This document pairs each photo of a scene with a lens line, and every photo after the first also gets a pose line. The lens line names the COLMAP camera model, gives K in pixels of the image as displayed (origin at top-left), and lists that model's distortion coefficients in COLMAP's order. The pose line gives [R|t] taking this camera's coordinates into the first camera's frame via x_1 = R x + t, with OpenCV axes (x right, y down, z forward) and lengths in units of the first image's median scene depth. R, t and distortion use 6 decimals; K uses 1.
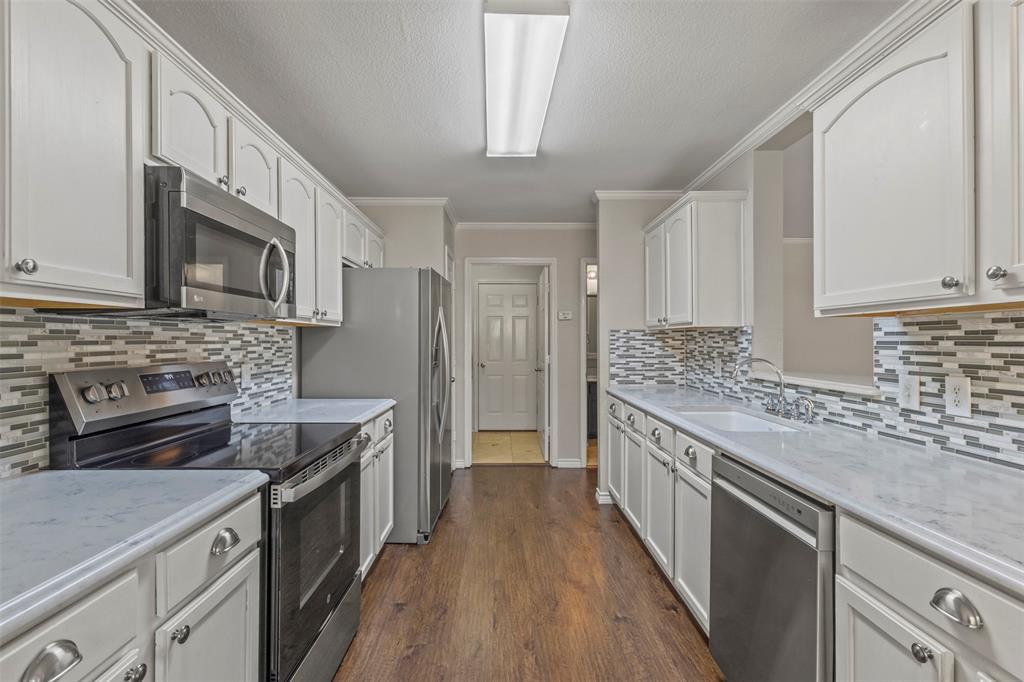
lens RADIAL K [[472.2, 0, 502.0], [0, 472.2, 340.6], [0, 0, 1]] dist [-0.003622, 0.001703]
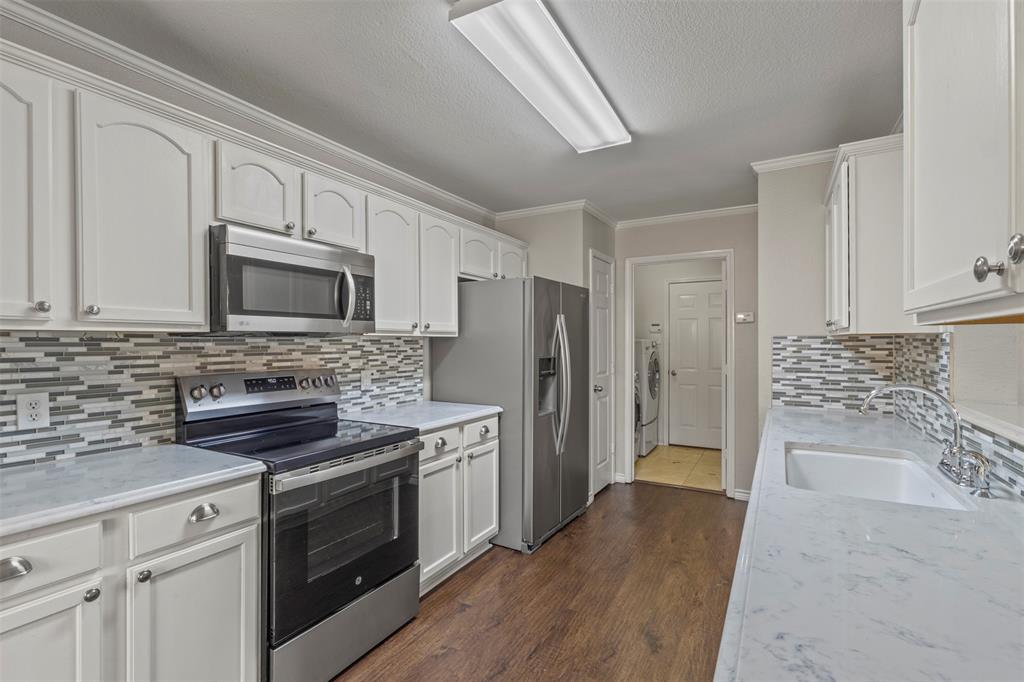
lens RADIAL K [[472.2, 0, 502.6], [0, 472.2, 345.7], [0, 0, 1]] dist [-0.003622, 0.001703]
pose [[0.863799, 0.001418, -0.503834, 0.313853], [0.002231, 0.999975, 0.006640, -0.017239], [0.503831, -0.006860, 0.863775, 0.120668]]
